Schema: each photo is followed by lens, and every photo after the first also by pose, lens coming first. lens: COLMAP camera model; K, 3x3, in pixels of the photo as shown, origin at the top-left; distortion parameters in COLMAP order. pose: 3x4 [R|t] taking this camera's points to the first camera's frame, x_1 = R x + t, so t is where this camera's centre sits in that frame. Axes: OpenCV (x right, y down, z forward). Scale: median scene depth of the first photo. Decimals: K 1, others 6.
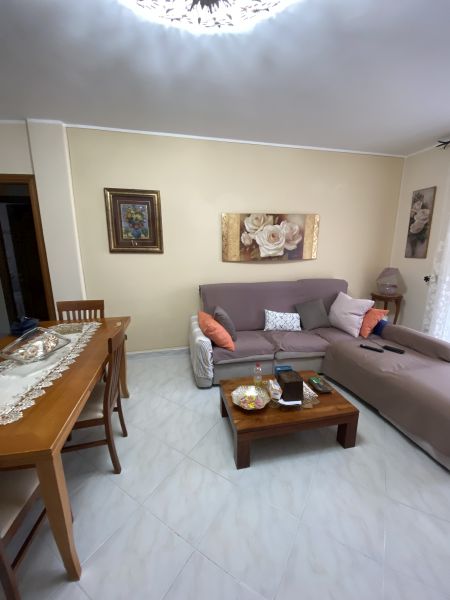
lens RADIAL K [[242.6, 0, 221.5], [0, 242.6, 299.1], [0, 0, 1]] dist [0.010313, -0.012044]
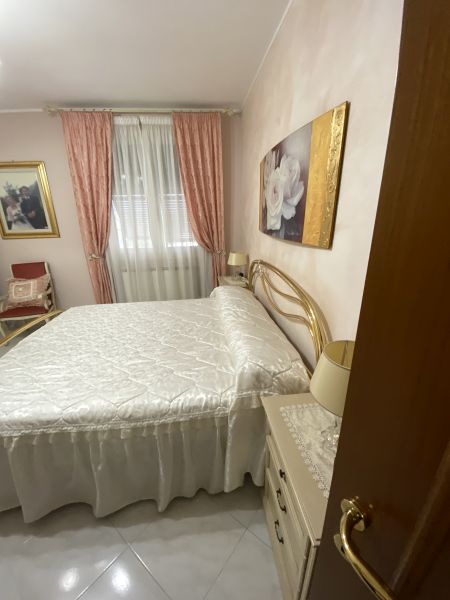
lens RADIAL K [[242.3, 0, 222.4], [0, 242.3, 299.8], [0, 0, 1]] dist [0.005791, -0.011381]
pose [[-0.092505, 0.342706, -0.934877, 0.859207], [-0.174545, 0.918784, 0.354077, -0.222050], [0.980294, 0.195932, -0.025175, 1.006621]]
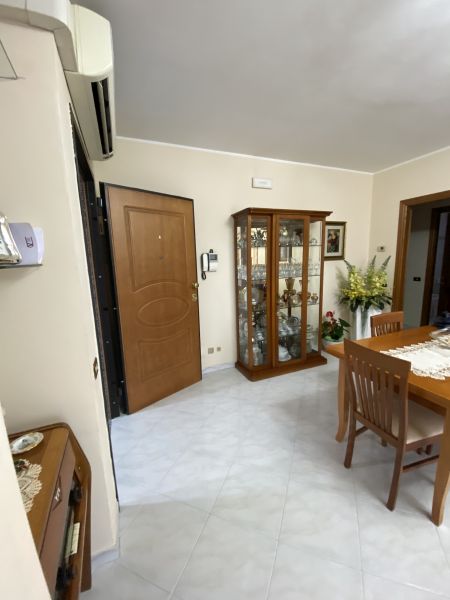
lens RADIAL K [[242.3, 0, 224.3], [0, 242.3, 298.3], [0, 0, 1]] dist [0.005791, -0.011381]
pose [[0.174008, 0.158924, -0.971836, 0.066576], [-0.176273, 0.975978, 0.128040, 0.026284], [0.968839, 0.149029, 0.197842, -0.169559]]
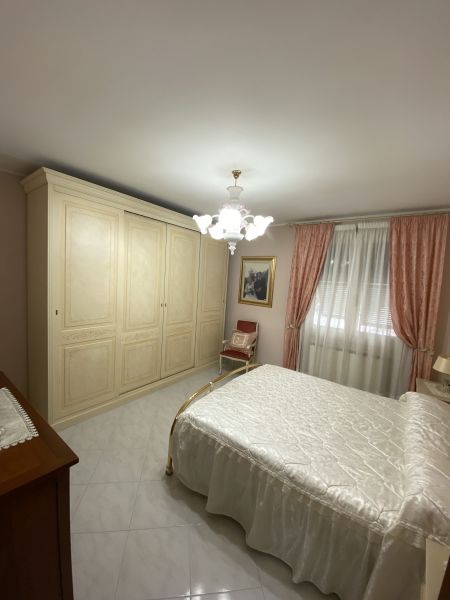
lens RADIAL K [[242.3, 0, 221.0], [0, 242.3, 298.4], [0, 0, 1]] dist [0.005791, -0.011381]
pose [[-0.753687, 0.031041, -0.656500, 0.990099], [-0.178270, 0.951781, 0.249664, -0.324179], [0.632594, 0.305203, -0.711812, 1.032898]]
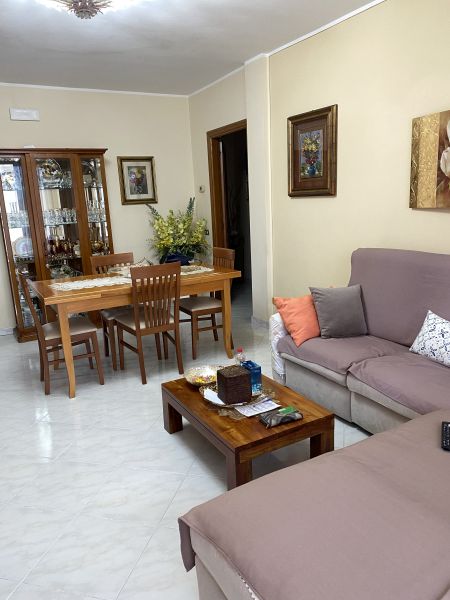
lens RADIAL K [[460.5, 0, 224.5], [0, 460.5, 305.5], [0, 0, 1]] dist [0.000286, -0.005077]
pose [[0.302403, 0.202827, -0.931351, 0.926680], [-0.150198, 0.975031, 0.163571, -0.054400], [0.941272, 0.090423, 0.325316, 0.317297]]
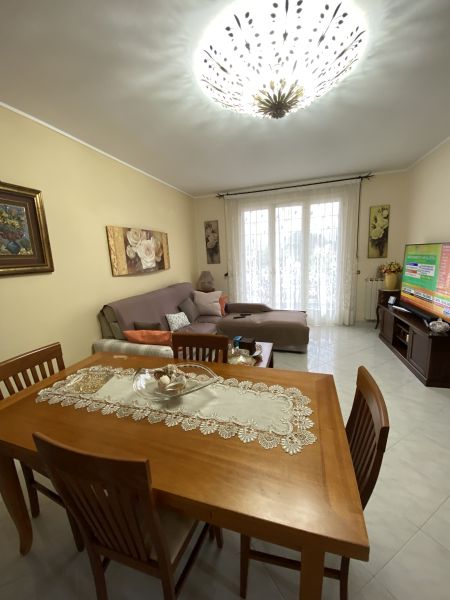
lens RADIAL K [[242.6, 0, 224.7], [0, 242.6, 298.8], [0, 0, 1]] dist [0.010313, -0.012044]
pose [[0.488210, -0.173399, 0.855327, -0.637467], [0.223690, 0.972186, 0.069409, -0.043930], [-0.843572, 0.157442, 0.513418, 0.185194]]
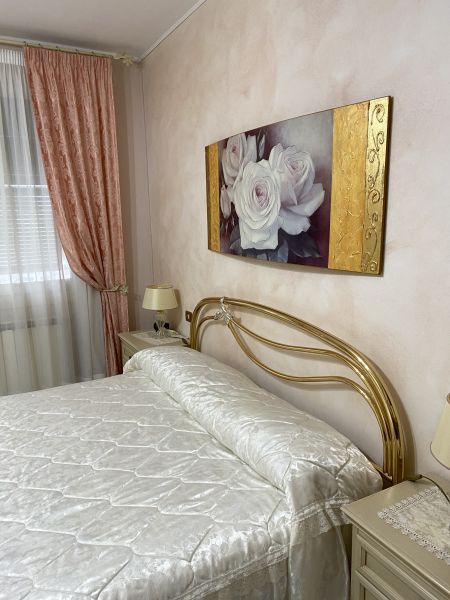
lens RADIAL K [[460.5, 0, 227.9], [0, 460.5, 299.8], [0, 0, 1]] dist [0.000286, -0.005077]
pose [[0.299063, 0.181444, -0.936824, 0.907686], [-0.178742, 0.975030, 0.131784, -0.200161], [0.937343, 0.128037, 0.324027, 0.809978]]
